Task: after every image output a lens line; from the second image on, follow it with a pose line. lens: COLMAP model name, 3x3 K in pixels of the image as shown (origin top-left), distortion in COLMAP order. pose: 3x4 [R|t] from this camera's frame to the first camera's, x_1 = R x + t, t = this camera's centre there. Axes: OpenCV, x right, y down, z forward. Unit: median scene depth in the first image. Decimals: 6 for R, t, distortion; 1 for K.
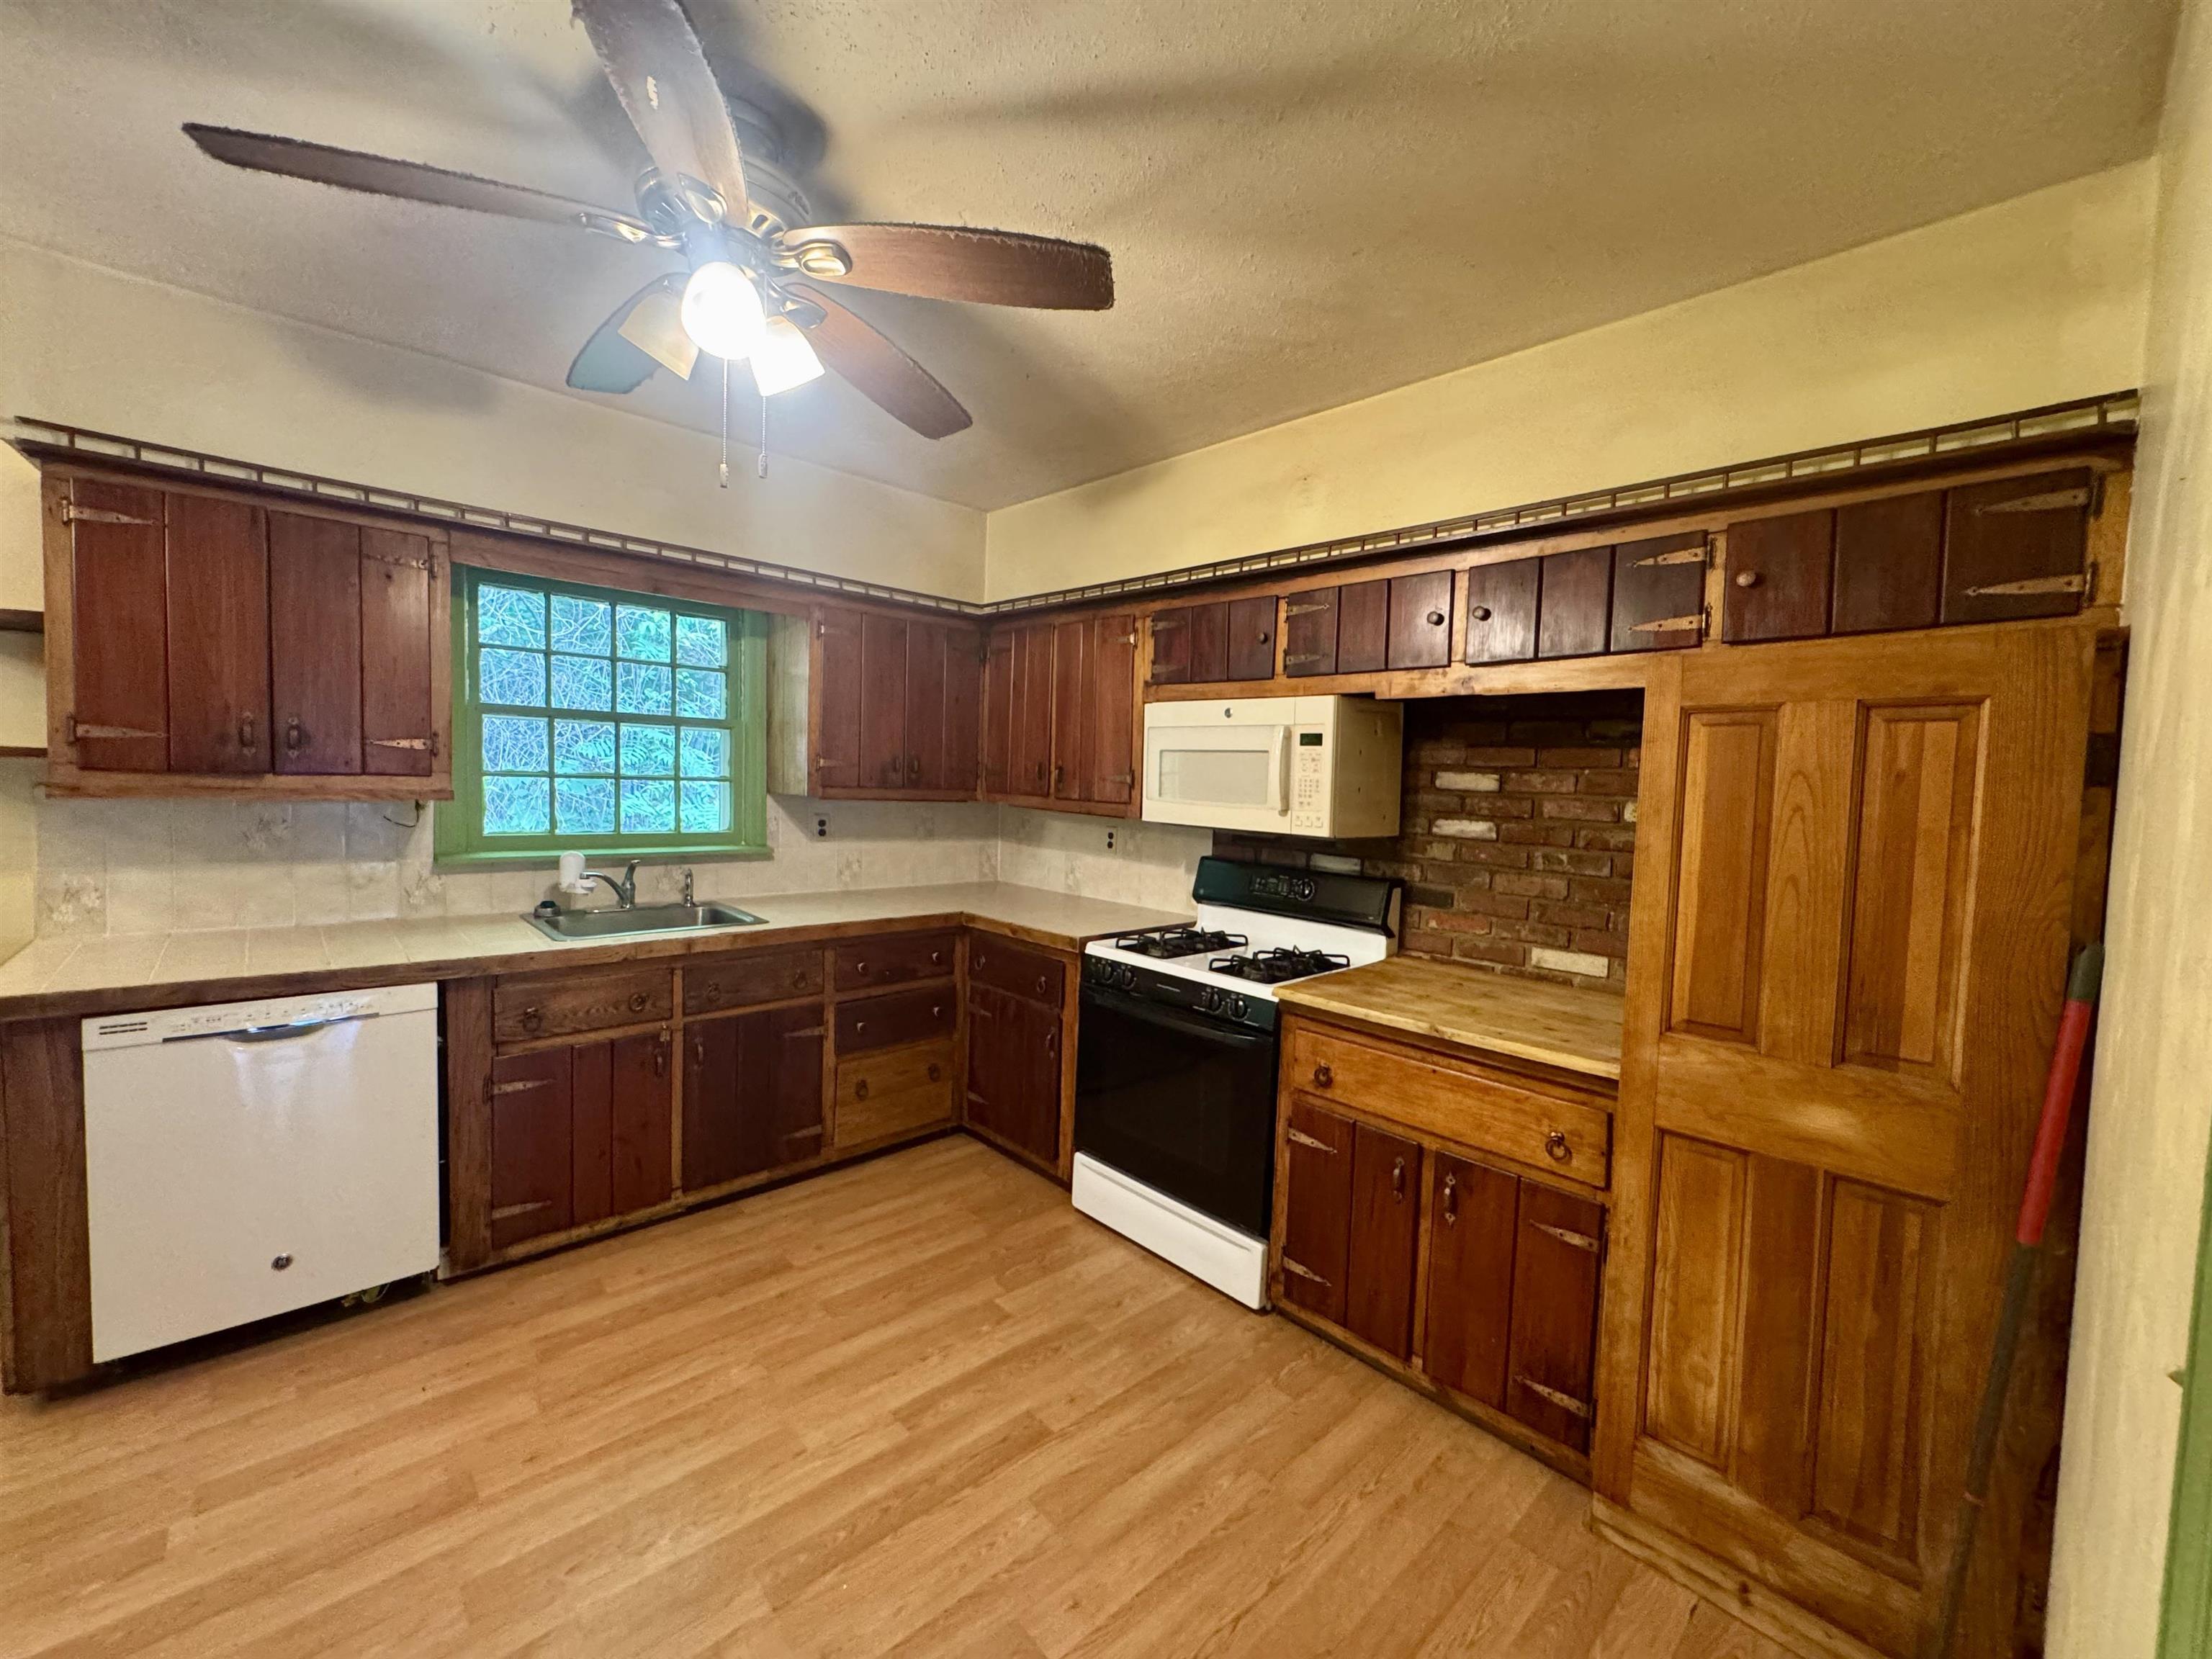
lens RADIAL K [[882.1, 0, 1102.8], [0, 882.1, 830.8], [0, 0, 1]] dist [-0.001308, -0.000051]
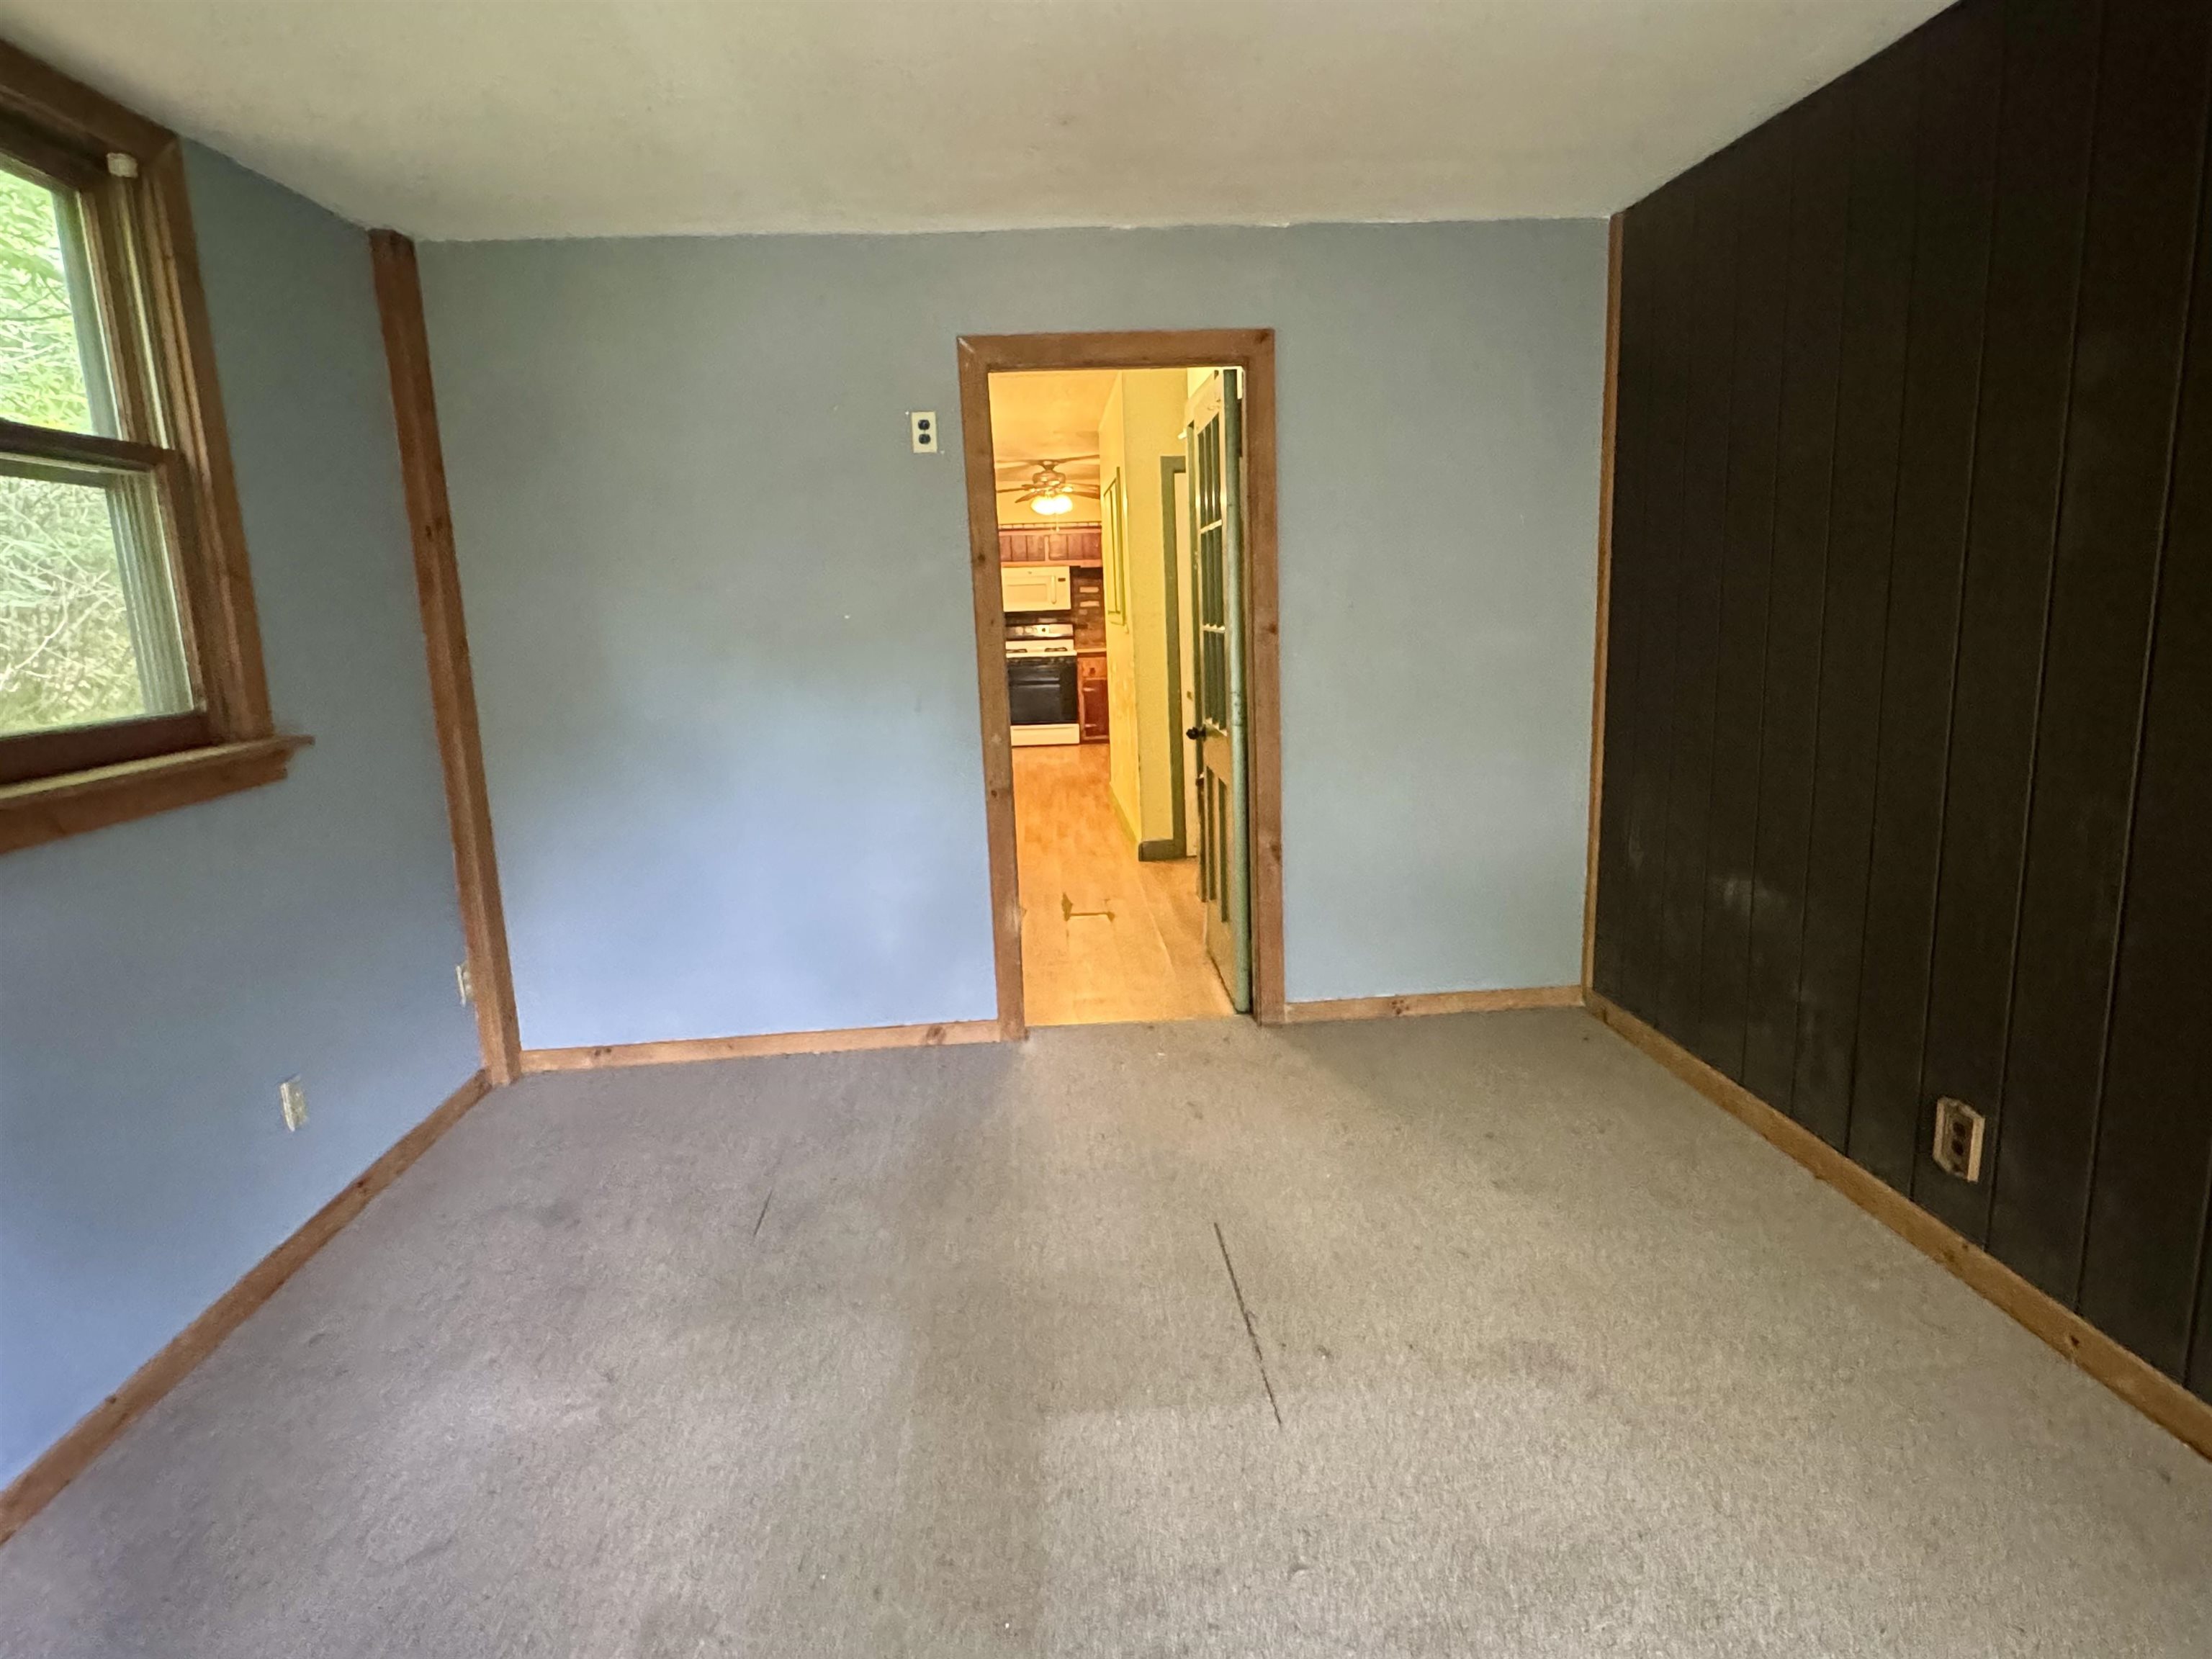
lens RADIAL K [[1216.4, 0, 1107.6], [0, 1216.4, 825.8], [0, 0, 1]] dist [0.001733, 0.000359]
pose [[0.633680, -0.204330, 0.746123, -3.610507], [0.105977, 0.978323, 0.177913, 0.007995], [-0.766302, -0.033668, 0.641598, -2.337060]]
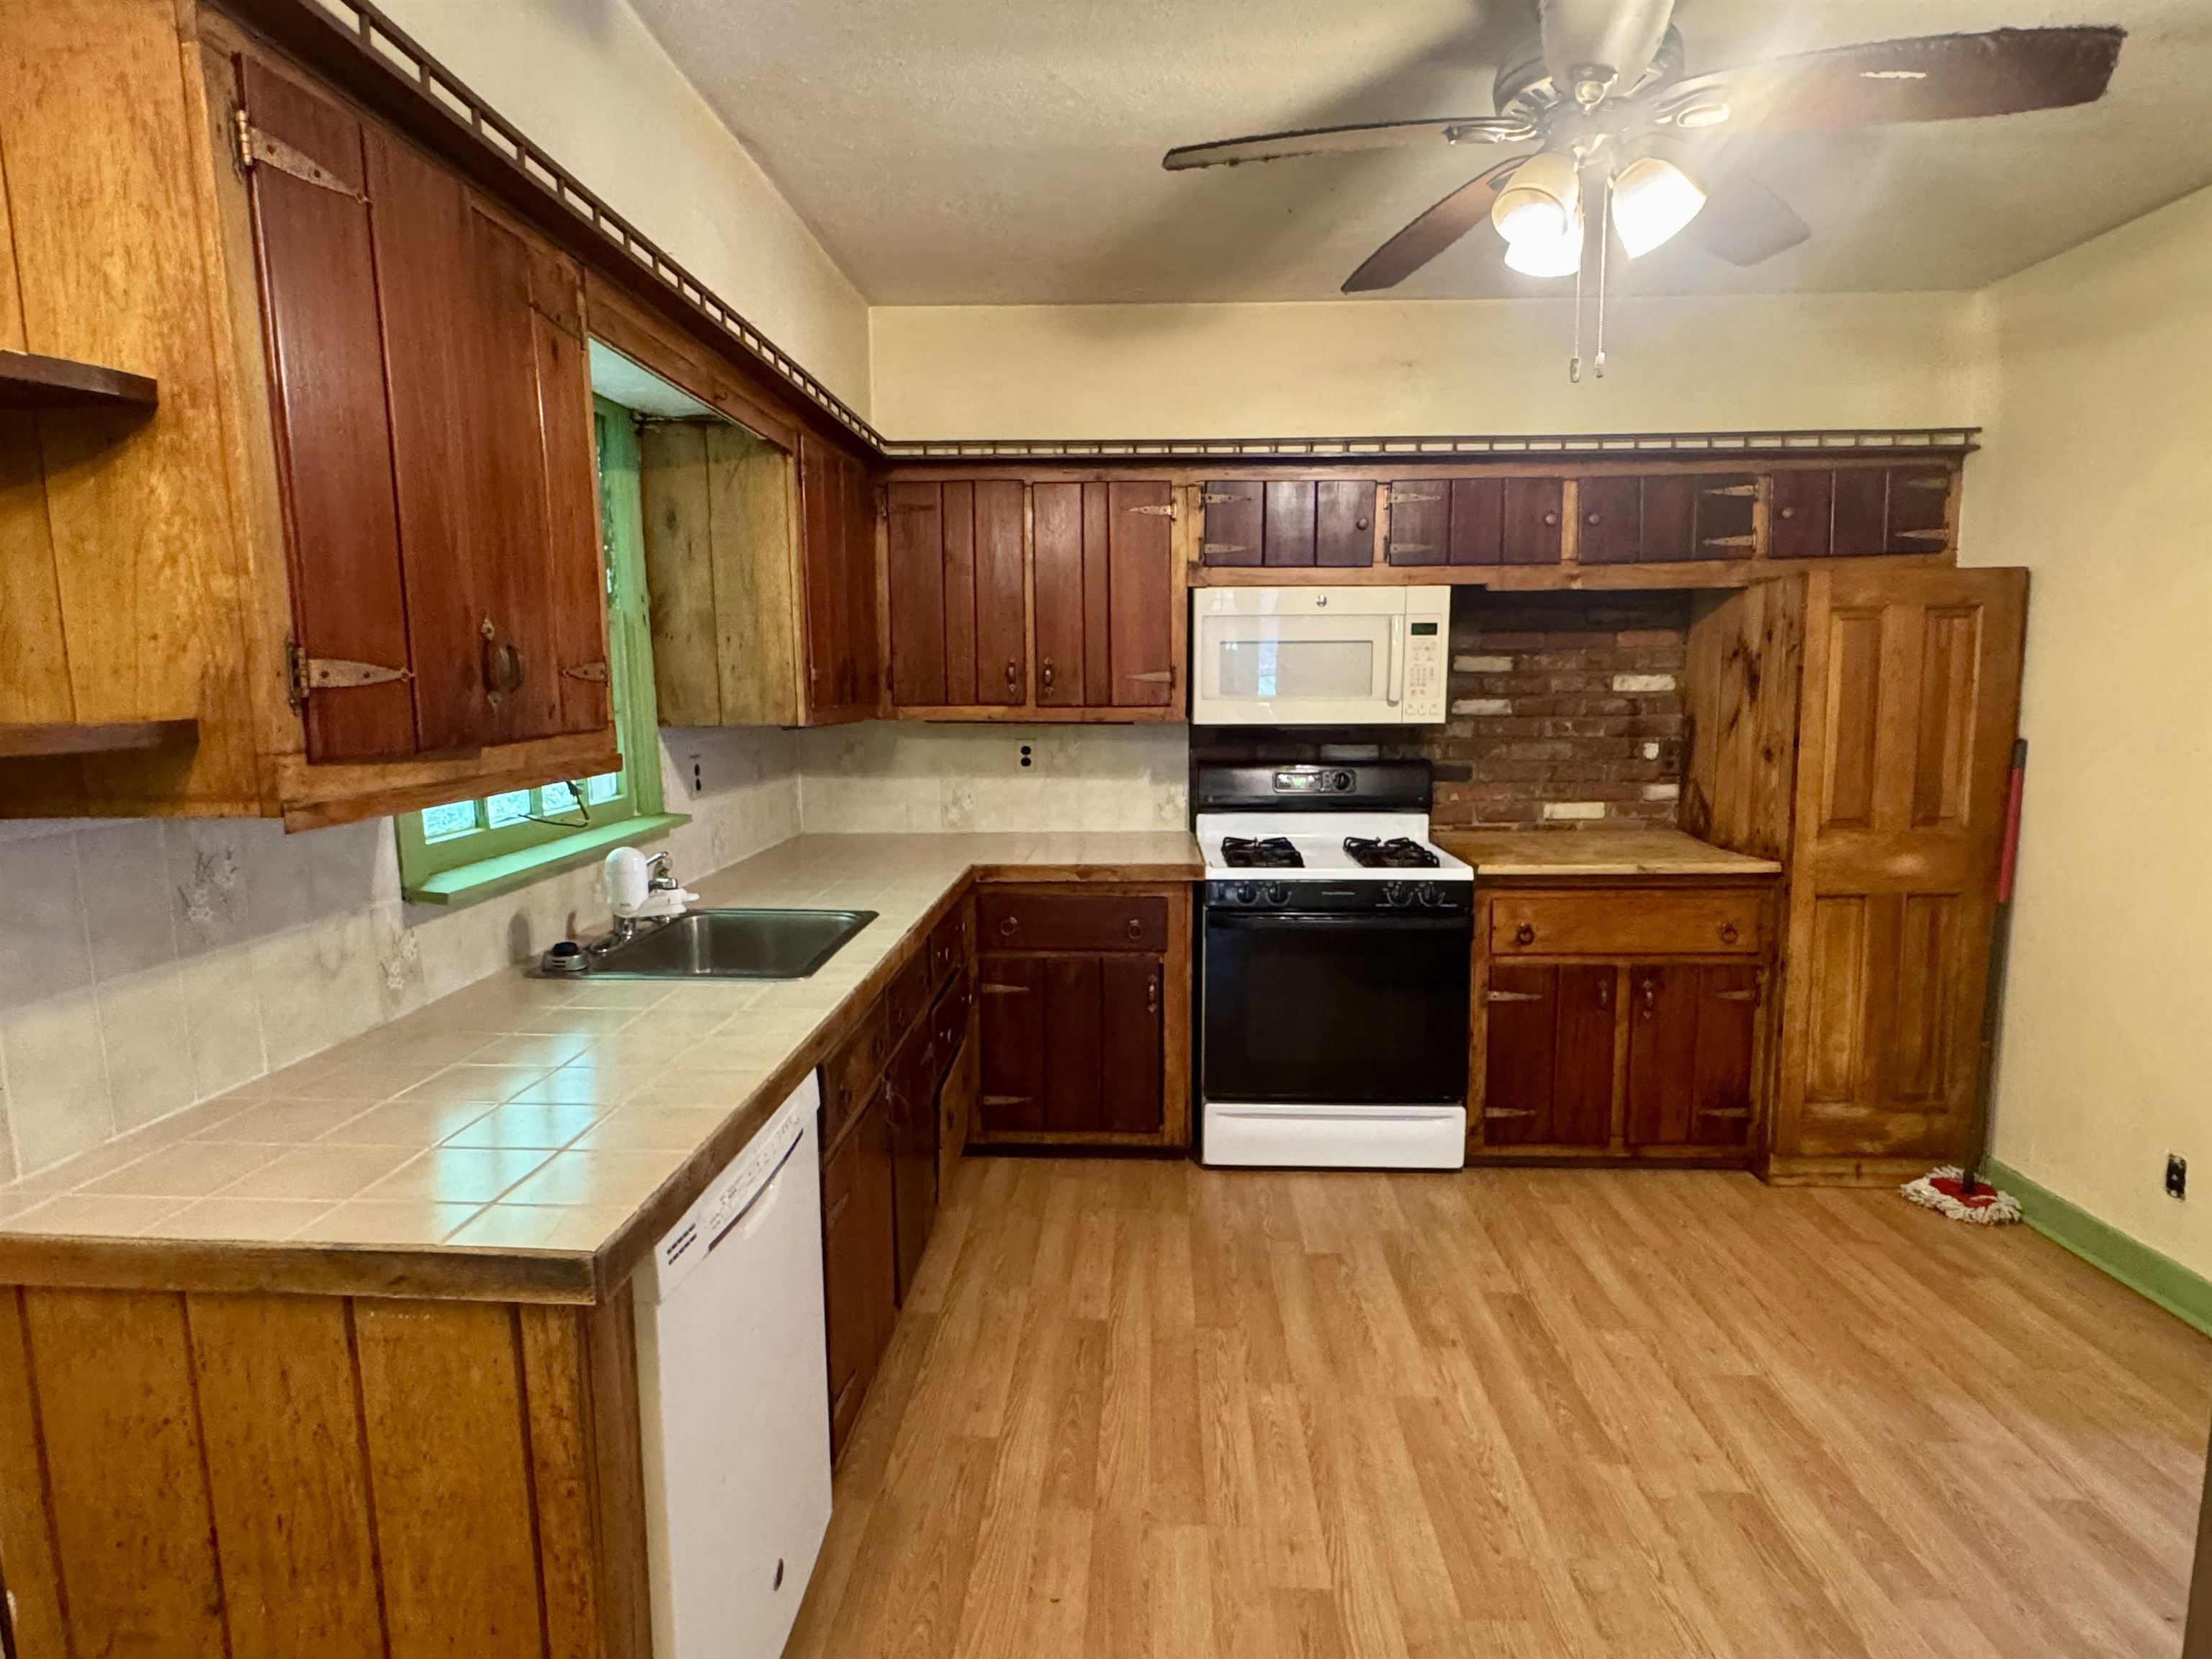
lens RADIAL K [[1216.4, 0, 1104.7], [0, 1216.4, 834.9], [0, 0, 1]] dist [0.001733, 0.000359]
pose [[0.716916, -0.135873, 0.683791, -1.126709], [0.078035, 0.990300, 0.114964, -0.063303], [-0.692779, -0.029060, 0.720565, 0.253263]]
